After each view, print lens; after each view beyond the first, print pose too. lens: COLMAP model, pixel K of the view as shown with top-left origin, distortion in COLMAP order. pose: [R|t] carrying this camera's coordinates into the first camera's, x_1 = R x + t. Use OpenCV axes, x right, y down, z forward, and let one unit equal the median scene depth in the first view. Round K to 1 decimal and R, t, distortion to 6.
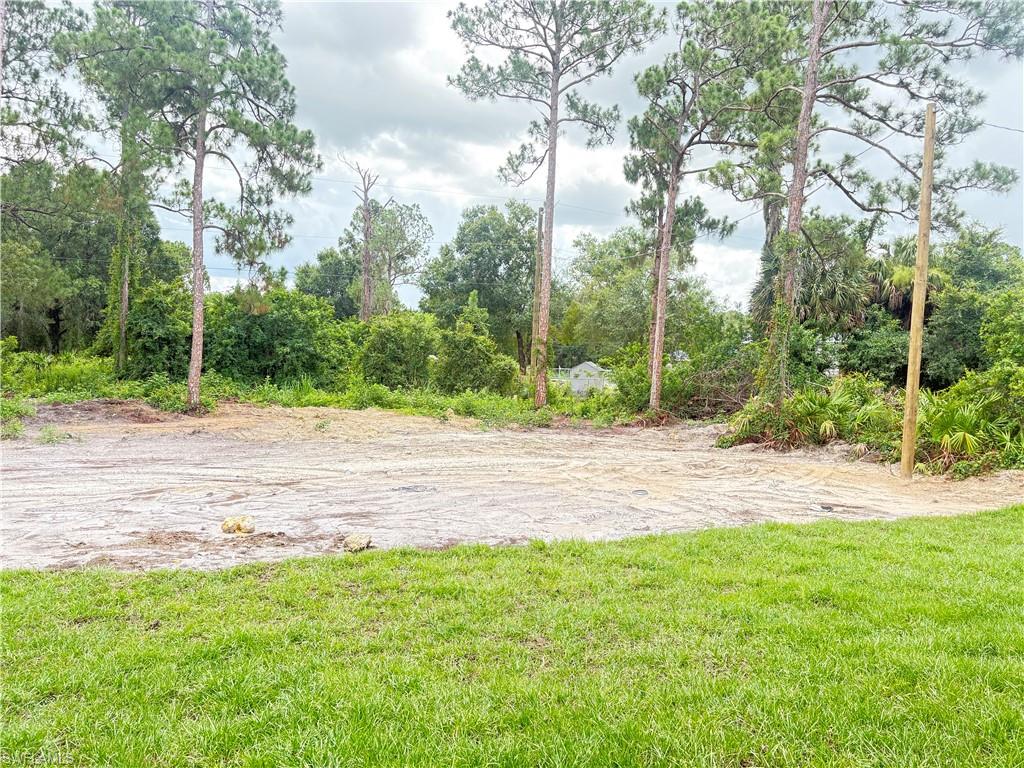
lens RADIAL K [[770.9, 0, 515.1], [0, 770.9, 387.7], [0, 0, 1]] dist [0.065654, -0.070943]
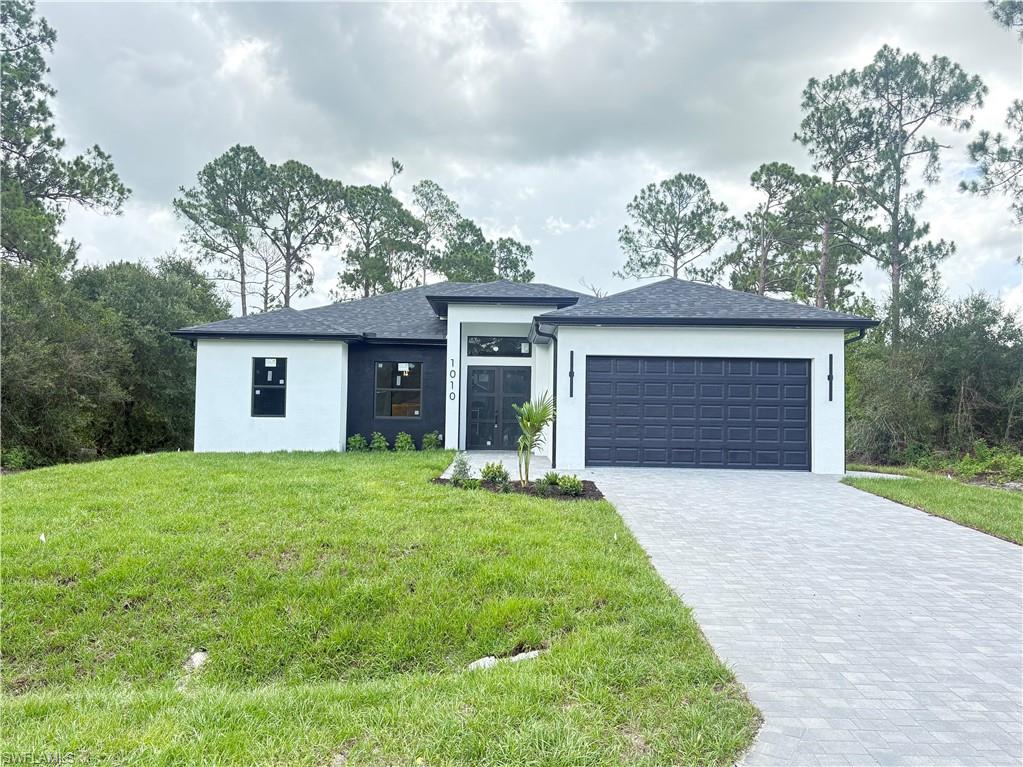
lens RADIAL K [[834.1, 0, 517.0], [0, 834.1, 392.6], [0, 0, 1]] dist [0.084152, -0.101361]
pose [[0.940711, -0.040677, -0.336762, 0.485633], [0.014244, 0.996645, -0.080592, 0.082692], [0.338911, 0.071017, 0.938134, -1.308410]]
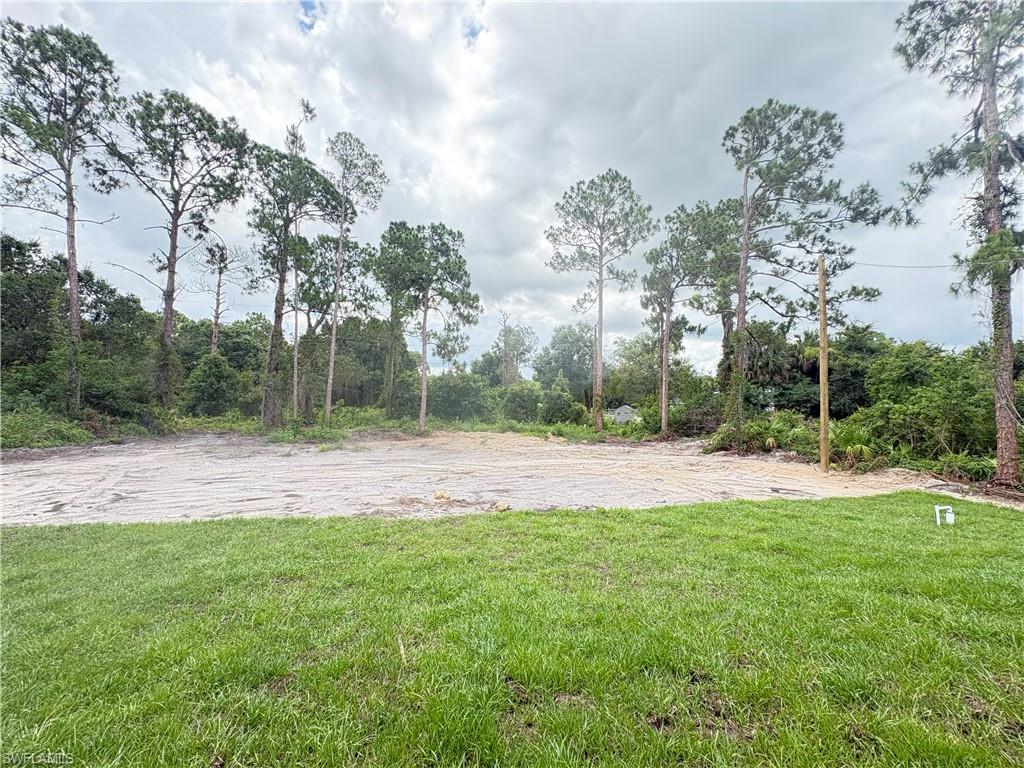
lens RADIAL K [[404.3, 0, 512.0], [0, 404.3, 384.0], [0, 0, 1]] dist [-0.000161, 0.000038]
pose [[0.984430, -0.030633, -0.173089, -0.001475], [0.015158, 0.995824, -0.090027, -0.003445], [0.175123, 0.086002, 0.980783, 0.011431]]
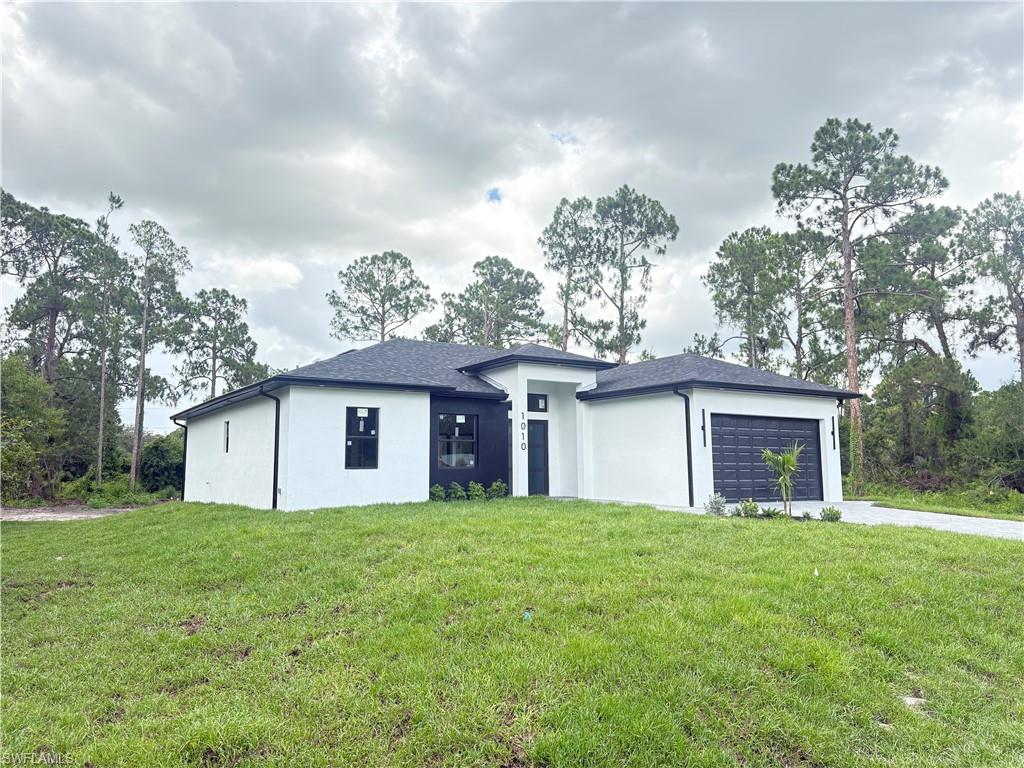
lens RADIAL K [[770.9, 0, 515.1], [0, 770.9, 387.7], [0, 0, 1]] dist [0.065654, -0.070943]
pose [[0.974528, -0.024949, 0.222873, -0.089797], [0.056588, 0.988992, -0.136722, 0.067832], [-0.217008, 0.145851, 0.965212, -1.371726]]
